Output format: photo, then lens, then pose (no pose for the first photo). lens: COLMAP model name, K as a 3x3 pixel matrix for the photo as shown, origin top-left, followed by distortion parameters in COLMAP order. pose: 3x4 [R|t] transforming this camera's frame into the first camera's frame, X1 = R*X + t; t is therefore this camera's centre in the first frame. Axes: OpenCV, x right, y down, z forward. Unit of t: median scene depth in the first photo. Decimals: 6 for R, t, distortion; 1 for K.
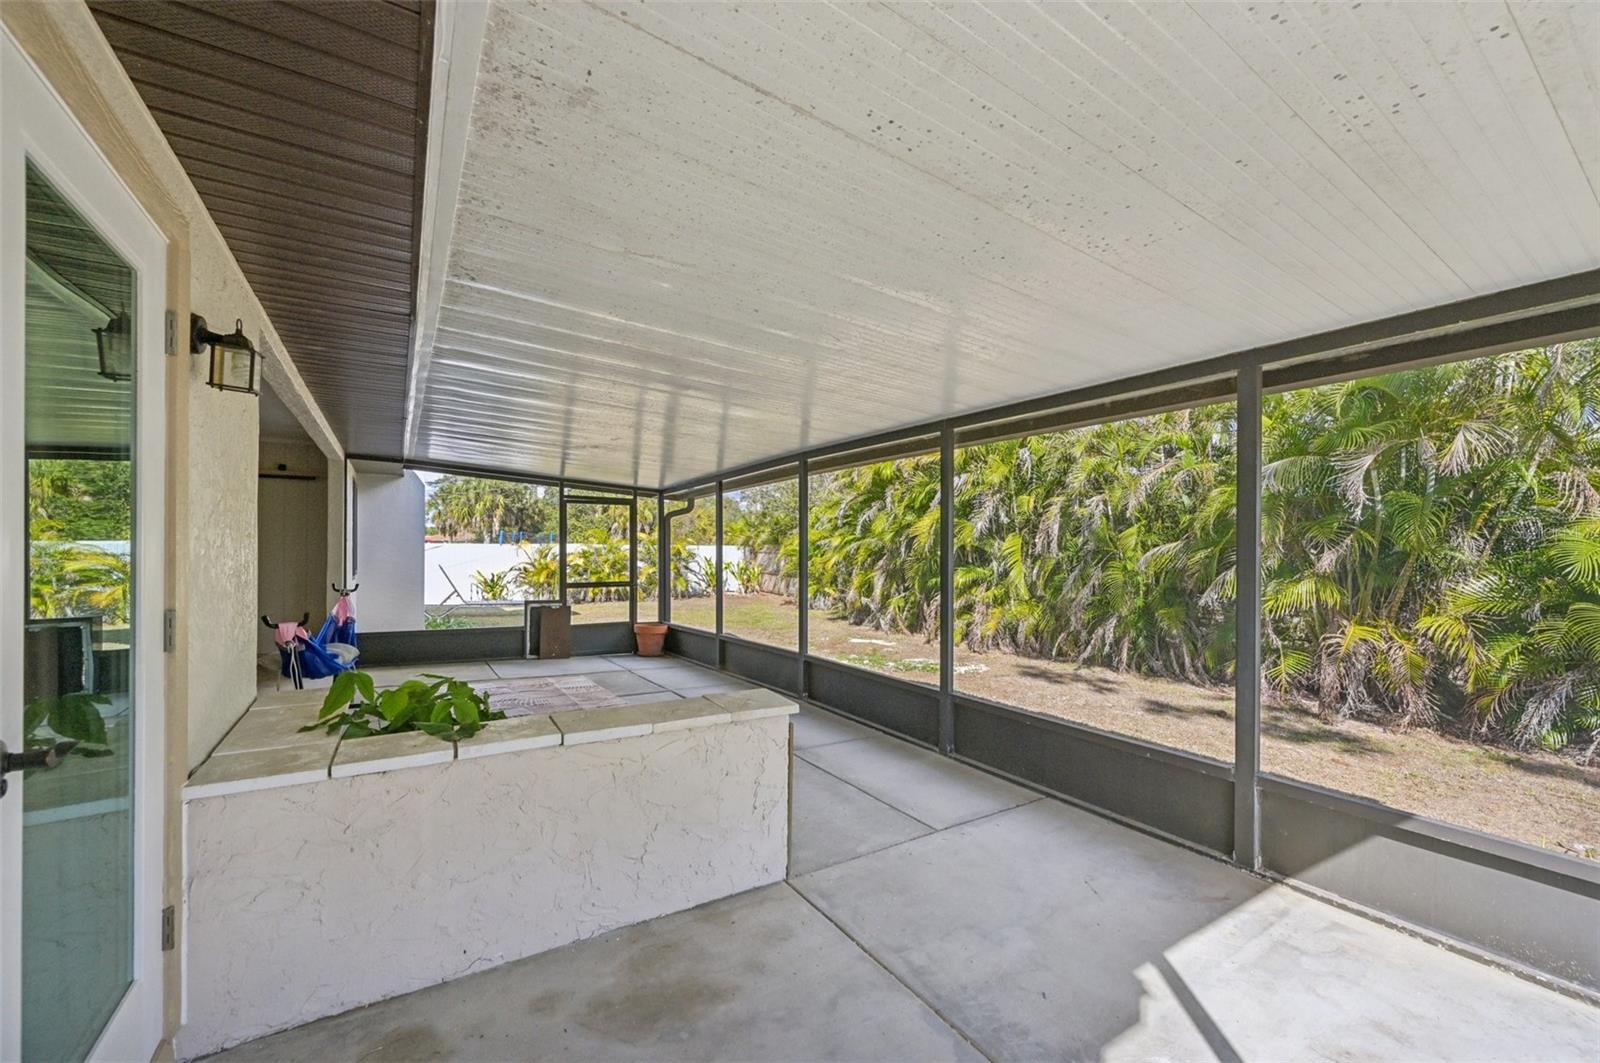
lens RADIAL K [[628.5, 0, 798.0], [0, 628.5, 544.9], [0, 0, 1]] dist [0.001354, 0.000022]
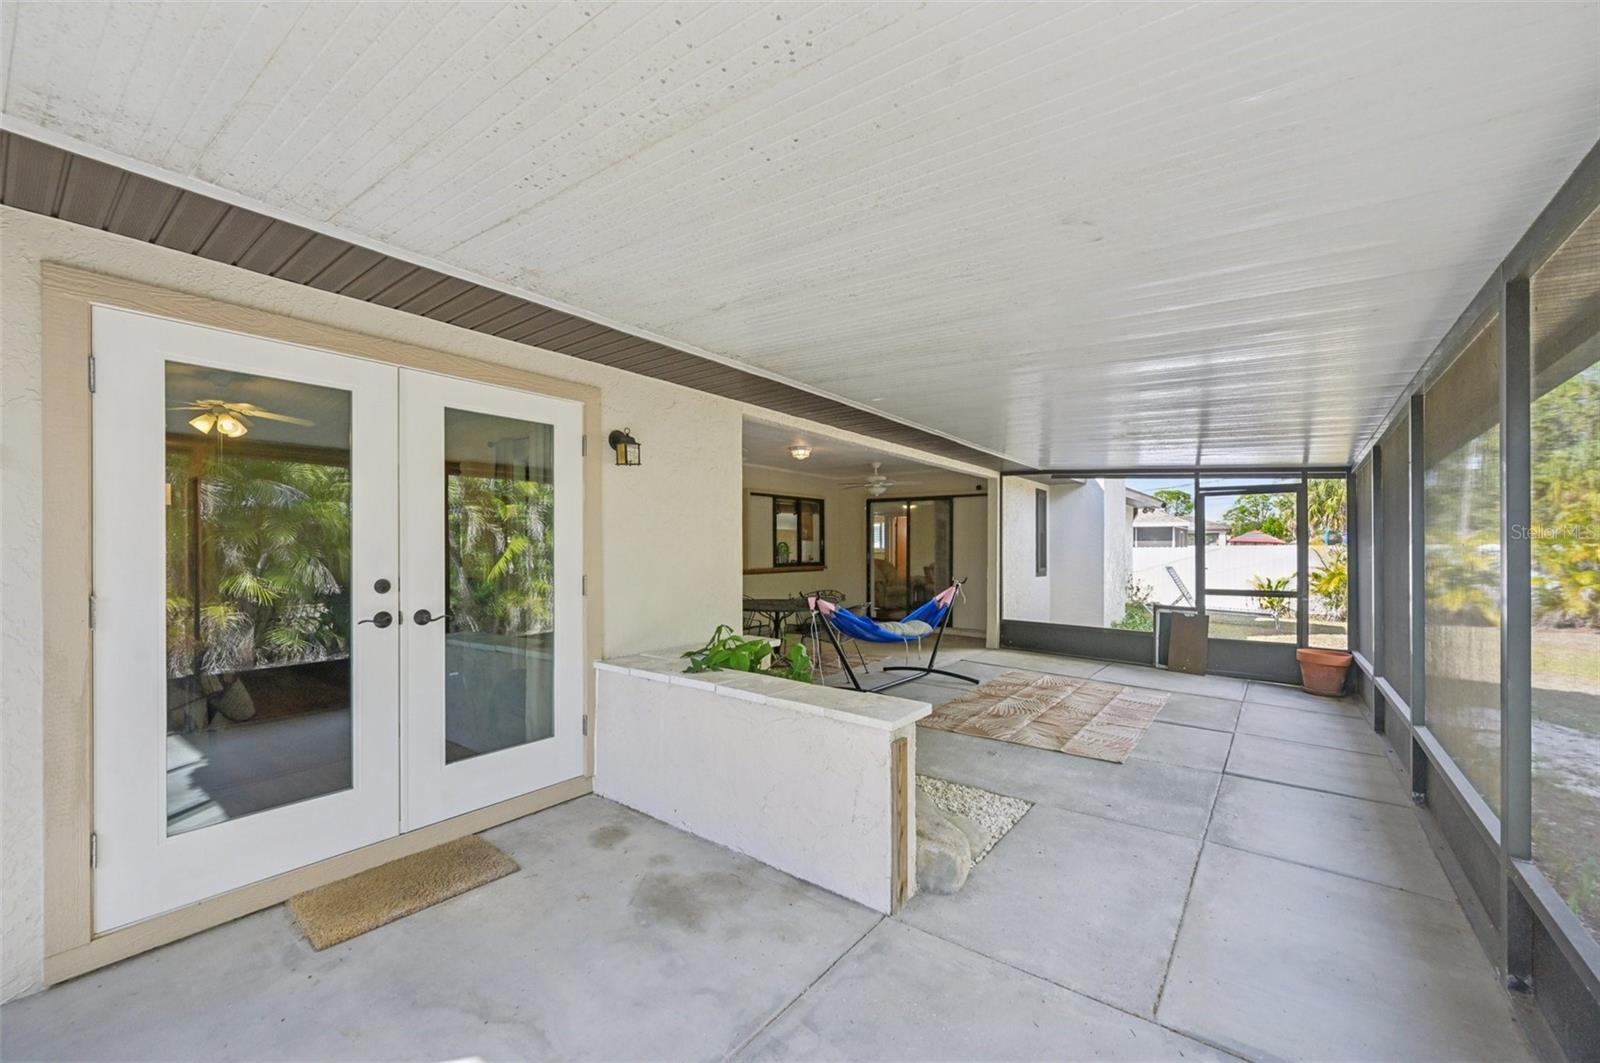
lens RADIAL K [[628.5, 0, 811.3], [0, 628.5, 543.3], [0, 0, 1]] dist [0.001354, 0.000022]
pose [[0.359647, -0.015849, -0.932954, 0.748219], [0.008233, 0.999871, -0.013812, 0.017631], [0.933052, -0.002714, 0.359731, 0.559404]]
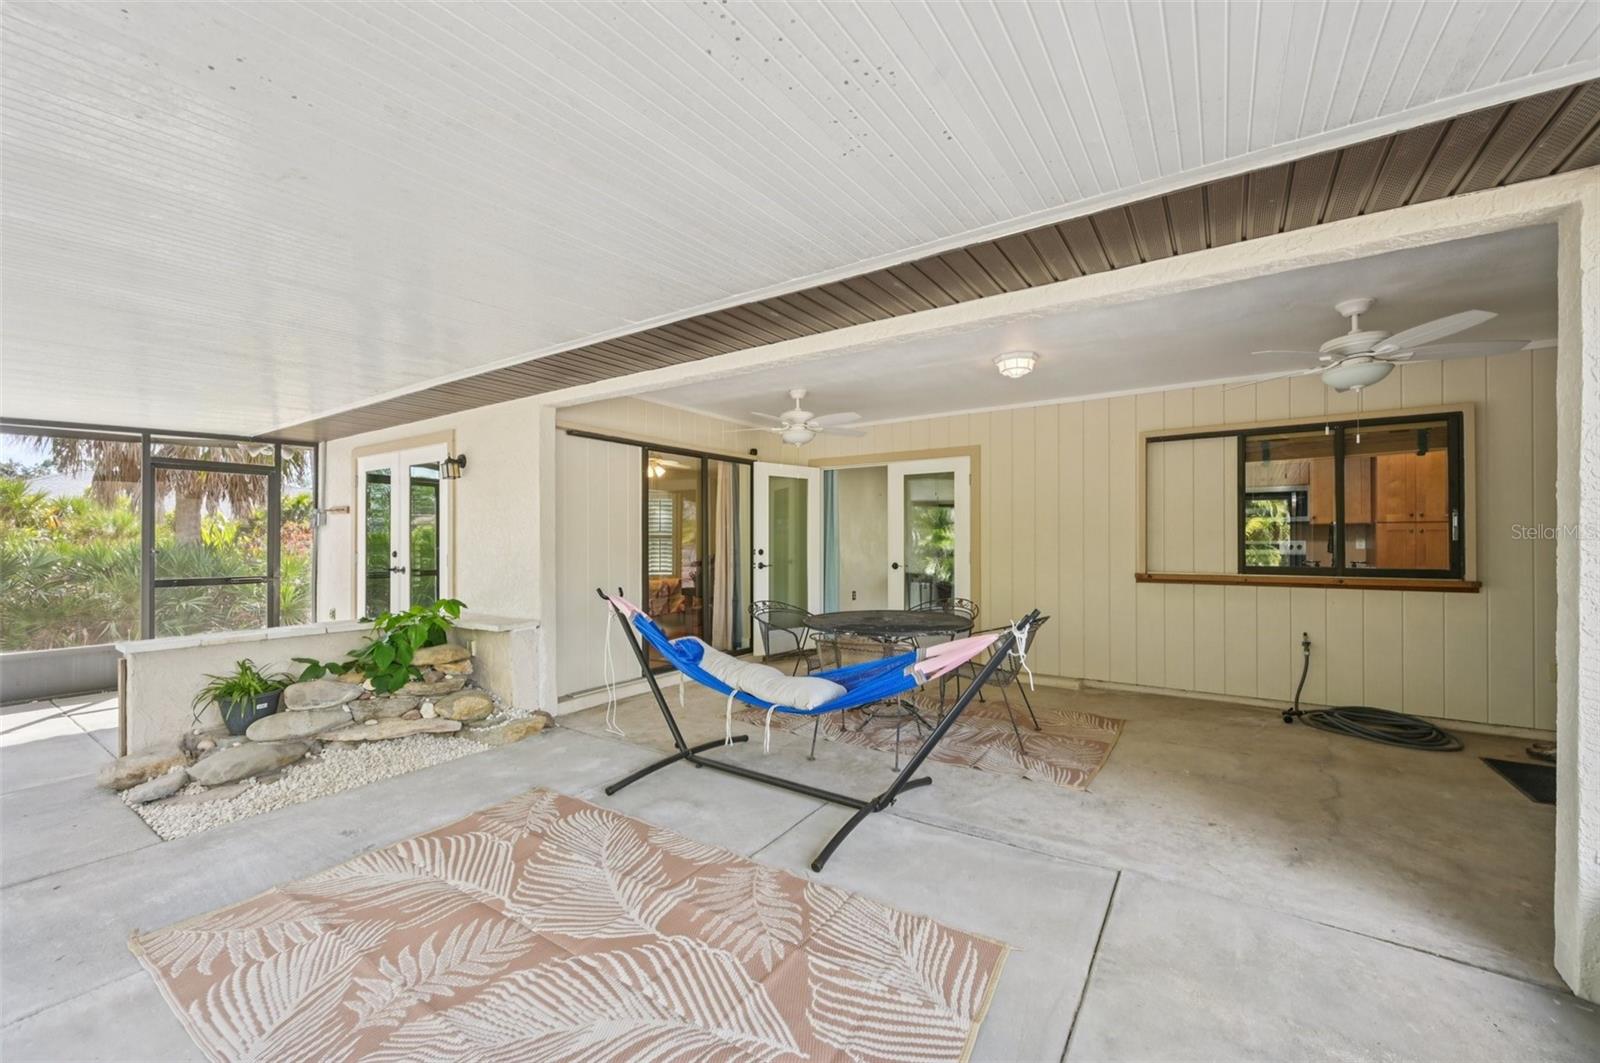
lens RADIAL K [[628.5, 0, 808.0], [0, 628.5, 536.6], [0, 0, 1]] dist [0.001354, 0.000022]
pose [[-0.912249, -0.012270, -0.409453, -0.804125], [-0.005775, 0.999837, -0.017094, 0.035120], [0.409596, -0.013230, -0.912171, 2.804539]]
